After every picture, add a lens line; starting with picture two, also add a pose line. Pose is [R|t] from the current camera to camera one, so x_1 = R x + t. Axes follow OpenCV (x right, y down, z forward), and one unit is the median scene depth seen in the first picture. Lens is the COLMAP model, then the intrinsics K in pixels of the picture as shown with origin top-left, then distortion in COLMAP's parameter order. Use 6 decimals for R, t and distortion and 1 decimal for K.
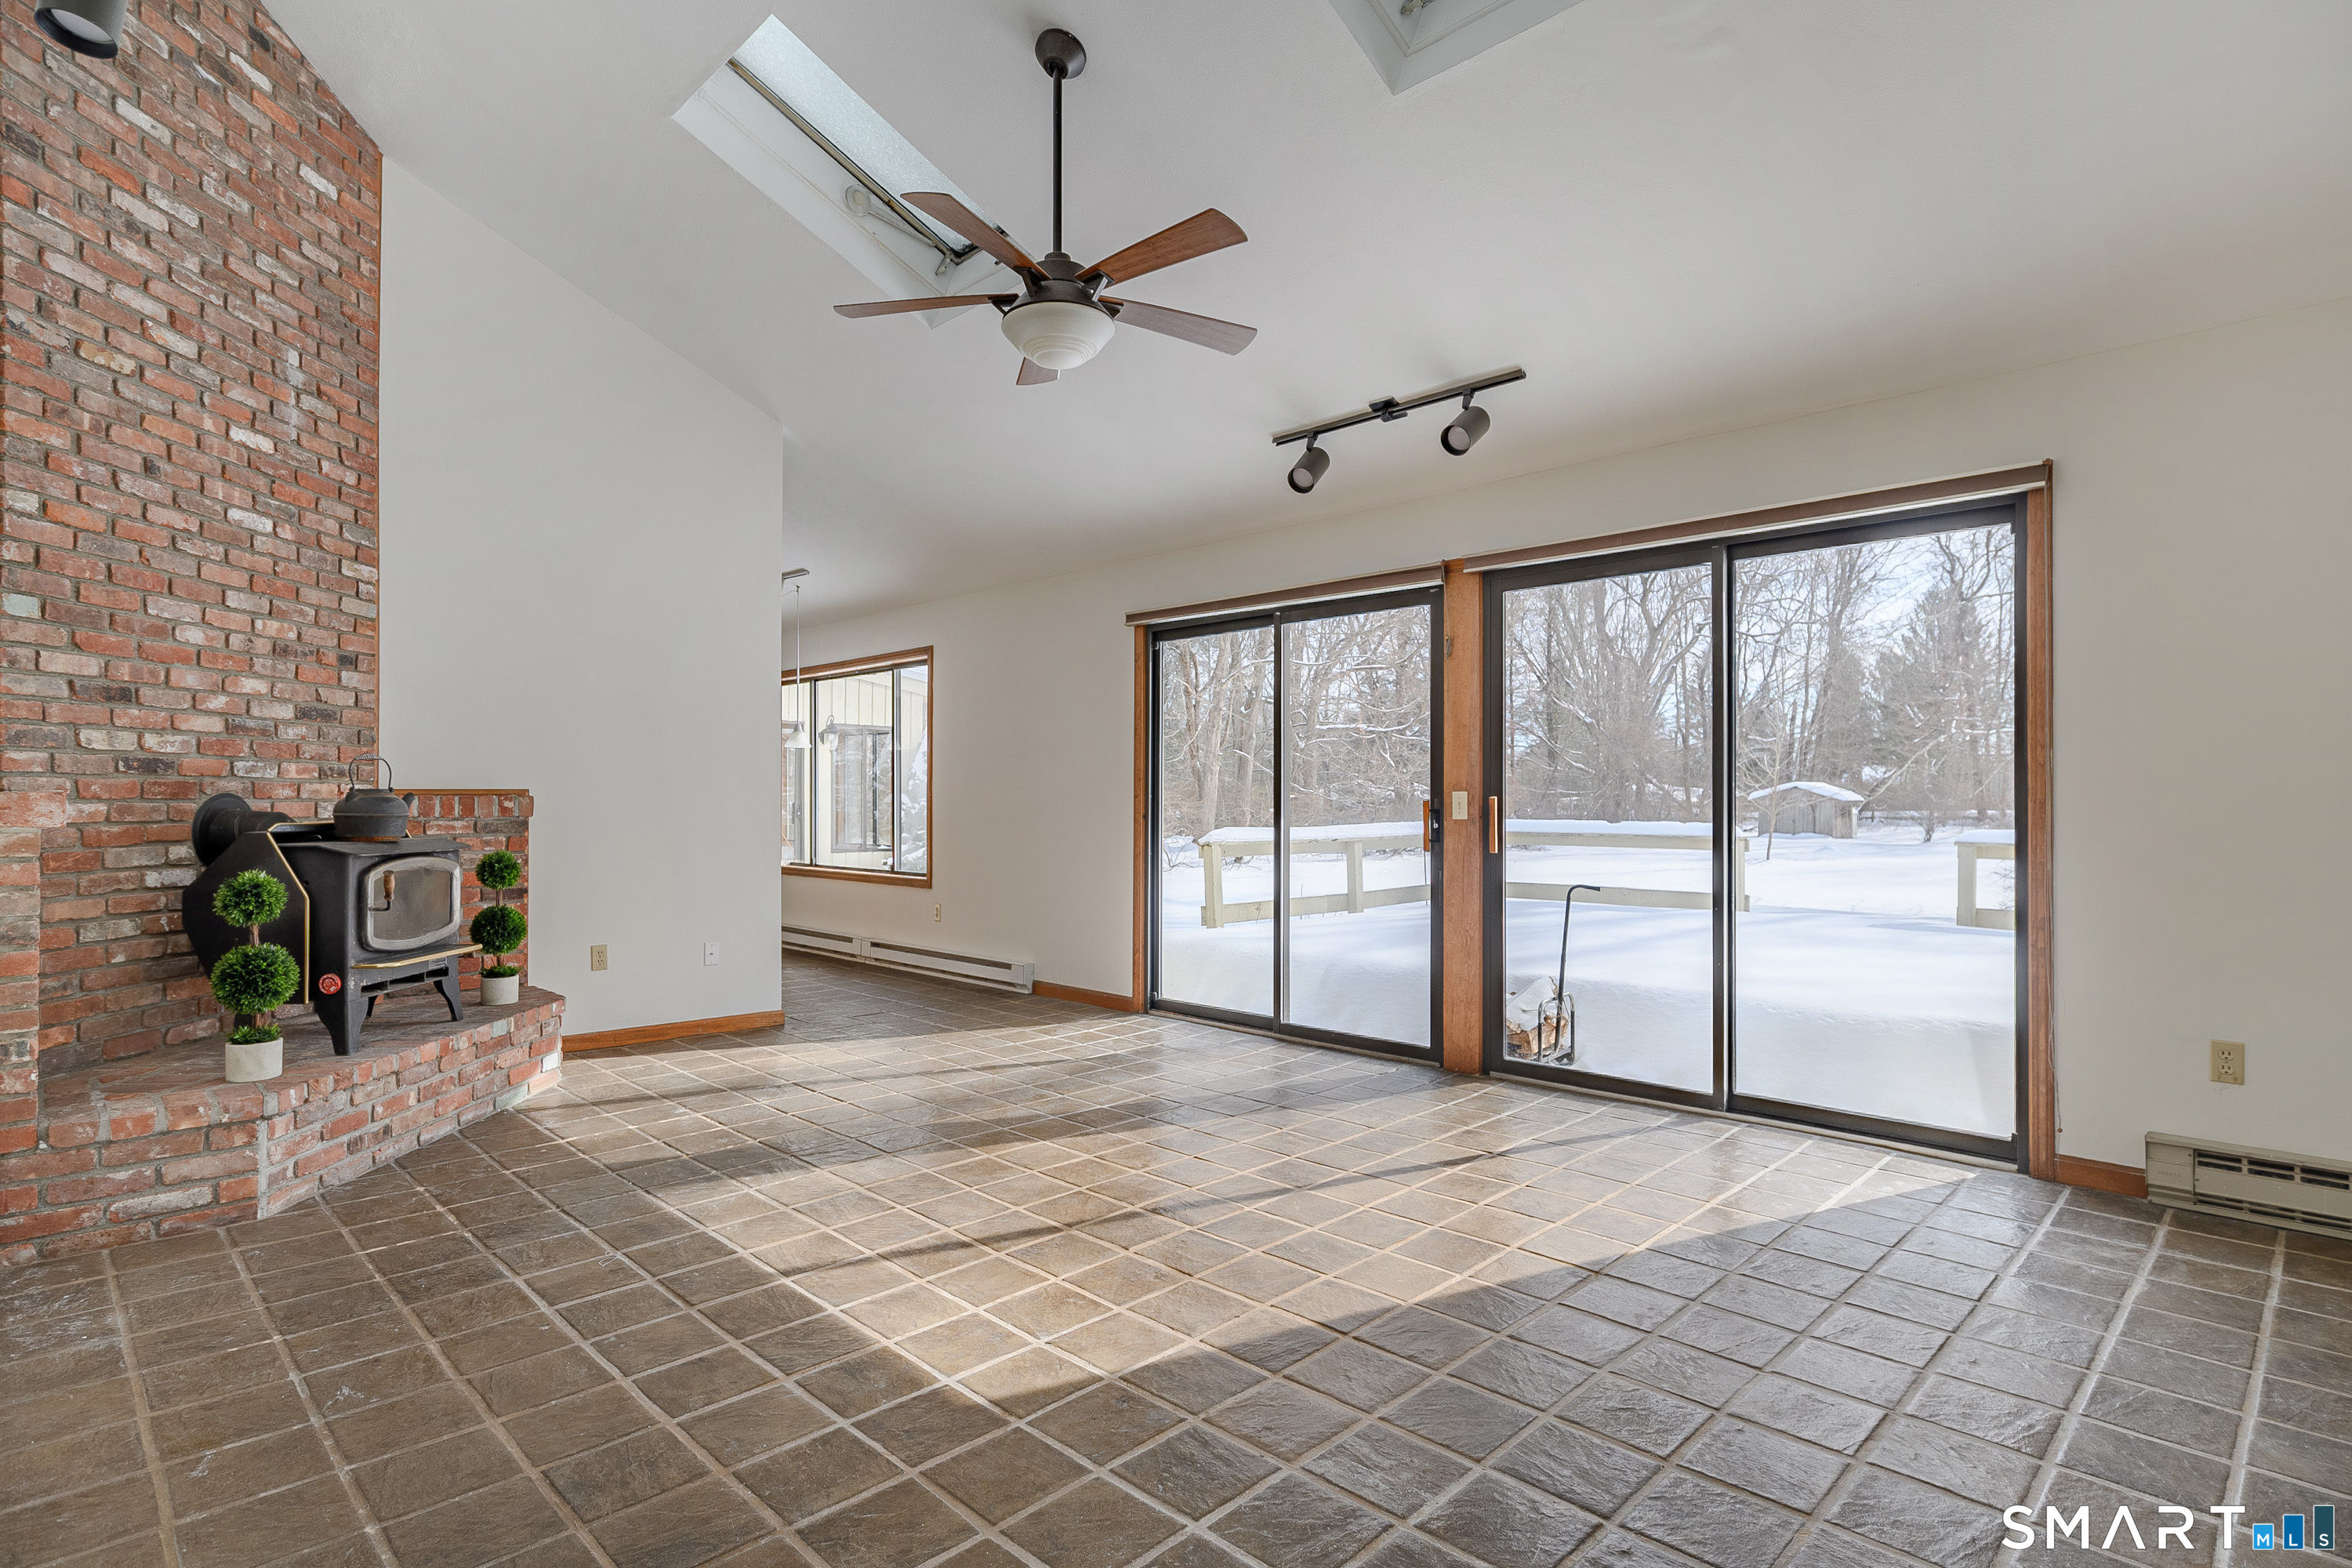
lens RADIAL K [[1196.0, 0, 1163.5], [0, 1196.0, 790.3], [0, 0, 1]] dist [-0.002874, 0.003545]
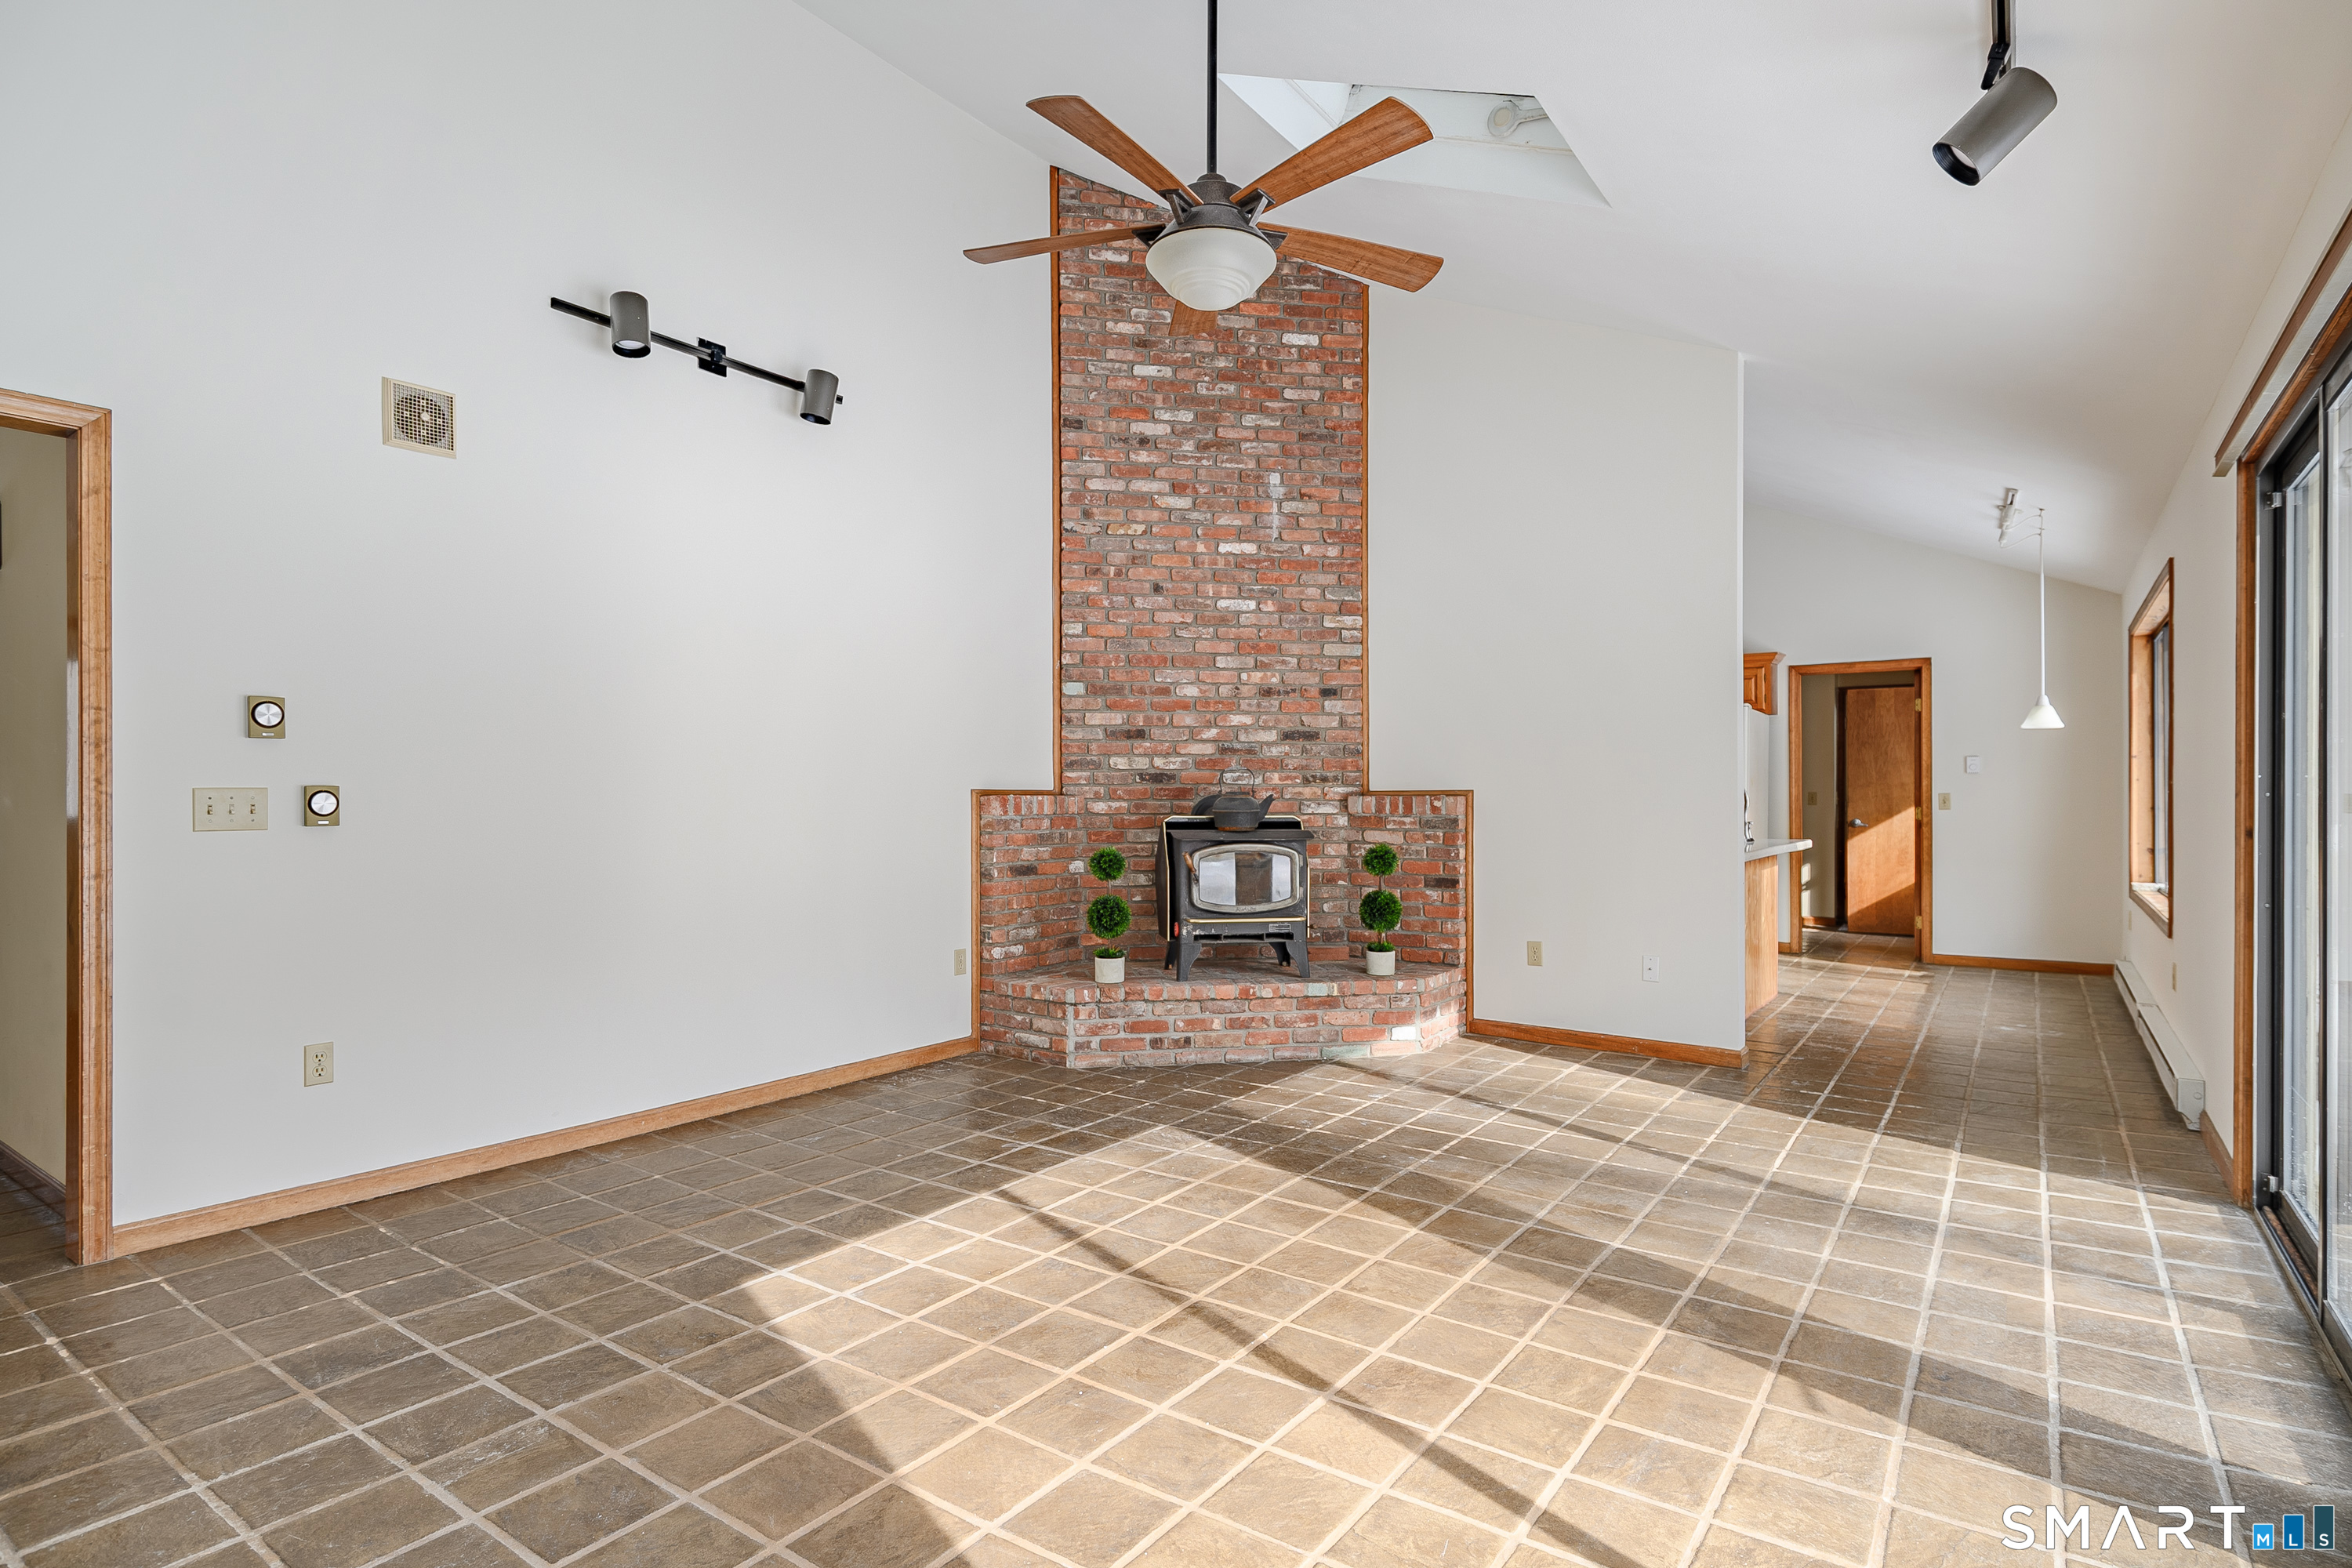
lens RADIAL K [[1196.0, 0, 1178.3], [0, 1196.0, 784.6], [0, 0, 1]] dist [-0.002874, 0.003545]
pose [[0.171860, -0.011083, -0.985059, 0.675491], [0.008418, 0.999917, -0.009782, 0.003796], [0.985085, -0.006611, 0.171939, 0.725472]]
